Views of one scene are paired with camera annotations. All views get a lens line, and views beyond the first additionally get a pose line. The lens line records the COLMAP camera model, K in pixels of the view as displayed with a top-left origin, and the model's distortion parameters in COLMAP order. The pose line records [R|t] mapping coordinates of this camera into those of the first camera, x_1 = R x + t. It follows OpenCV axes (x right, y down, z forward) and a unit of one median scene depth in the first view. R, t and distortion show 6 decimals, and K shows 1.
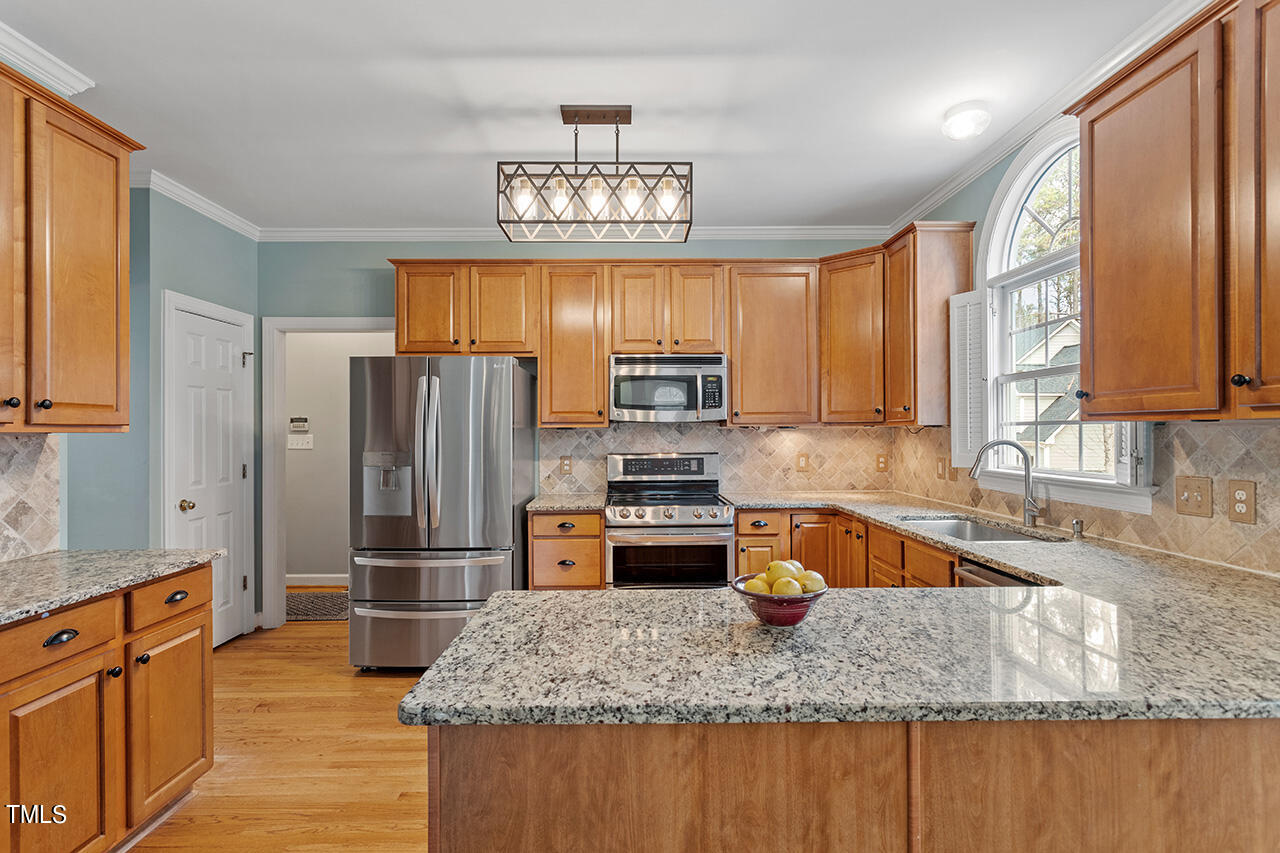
lens RADIAL K [[615.4, 0, 638.2], [0, 615.4, 429.0], [0, 0, 1]] dist [0.004765, 0.000991]
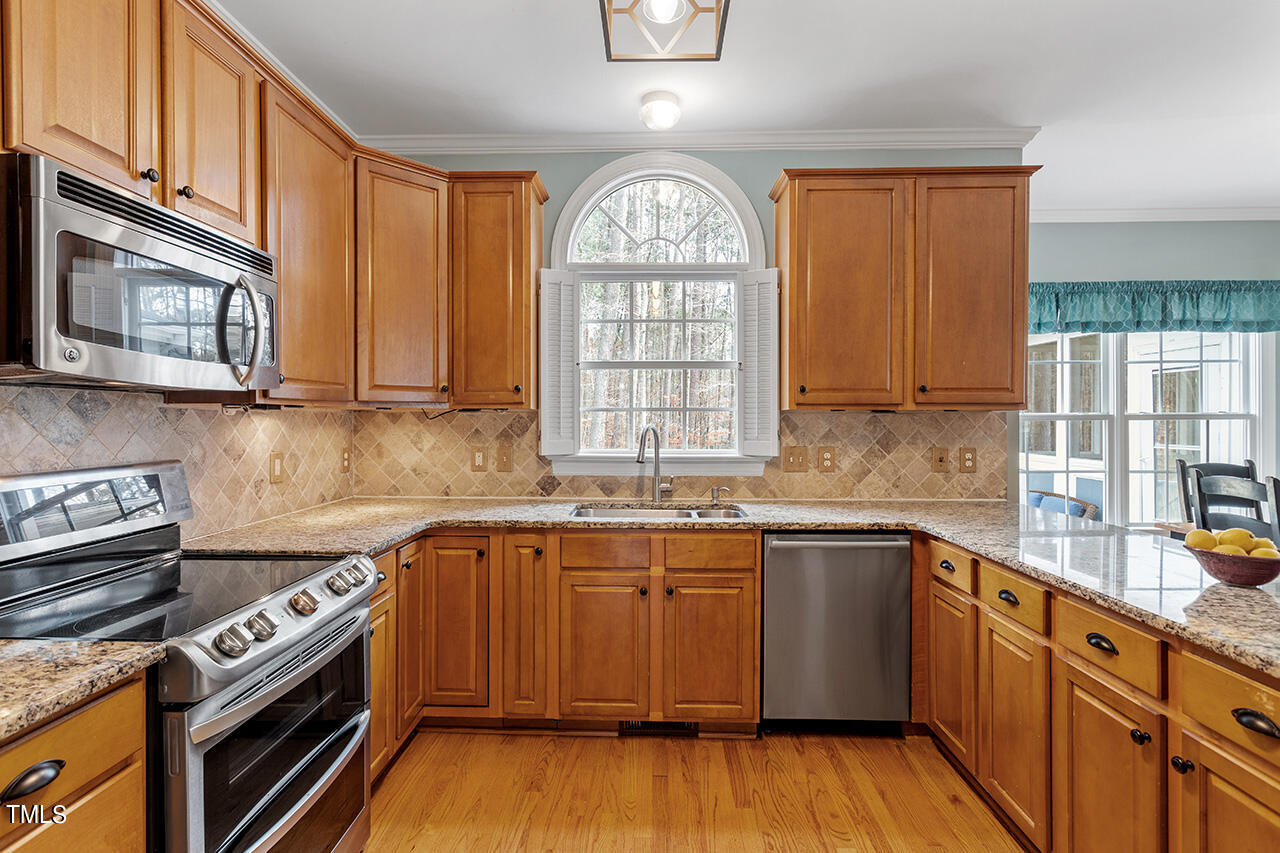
lens RADIAL K [[615.4, 0, 633.7], [0, 615.4, 420.1], [0, 0, 1]] dist [0.004765, 0.000991]
pose [[0.044110, 0.001561, 0.999025, -0.336467], [-0.006156, 0.999980, -0.001291, 0.008057], [-0.999008, -0.006093, 0.044119, 0.693947]]
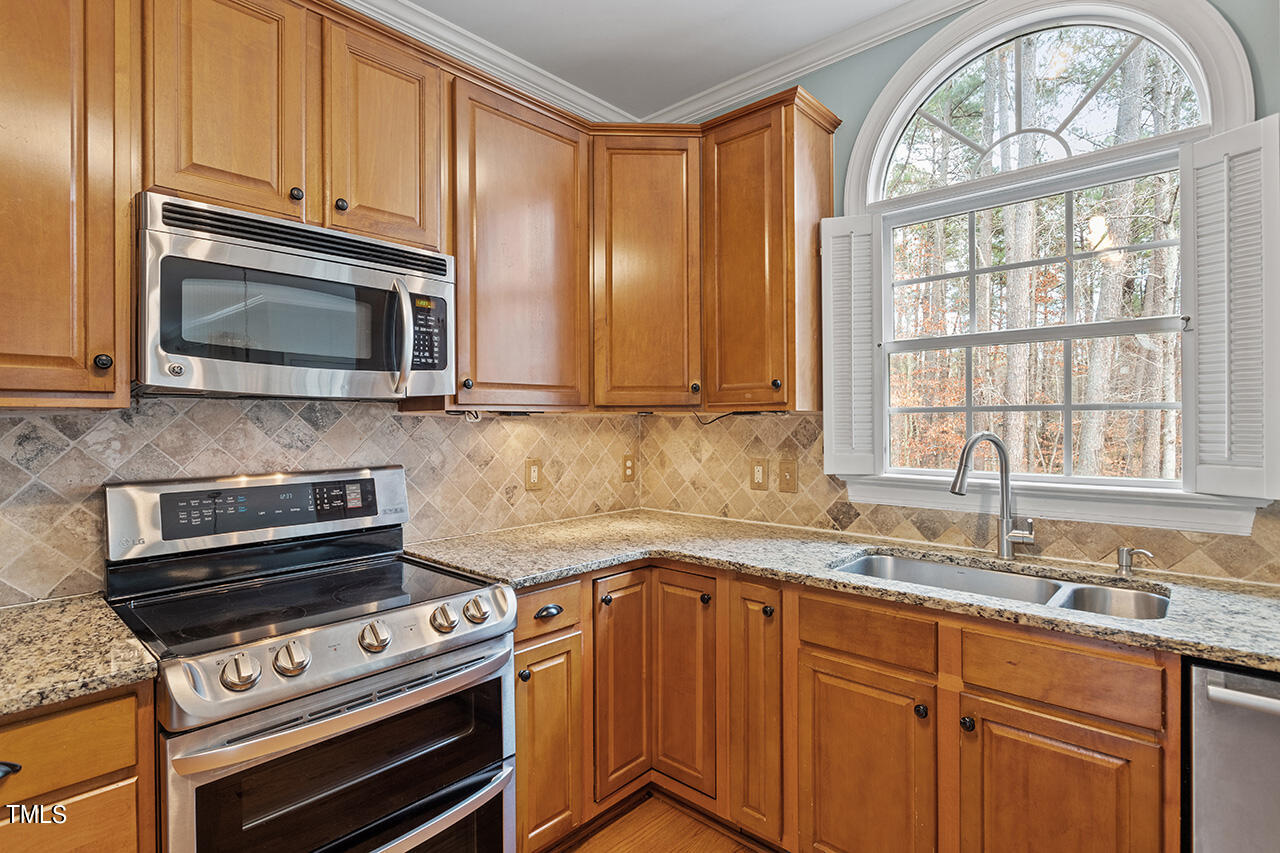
lens RADIAL K [[632.6, 0, 633.2], [0, 632.6, 419.6], [0, 0, 1]] dist [-0.009307, 0.003229]
pose [[0.688816, 0.003468, 0.724928, -0.110903], [-0.002241, 0.999994, -0.002654, 0.004088], [-0.724933, 0.000203, 0.688819, 0.571406]]
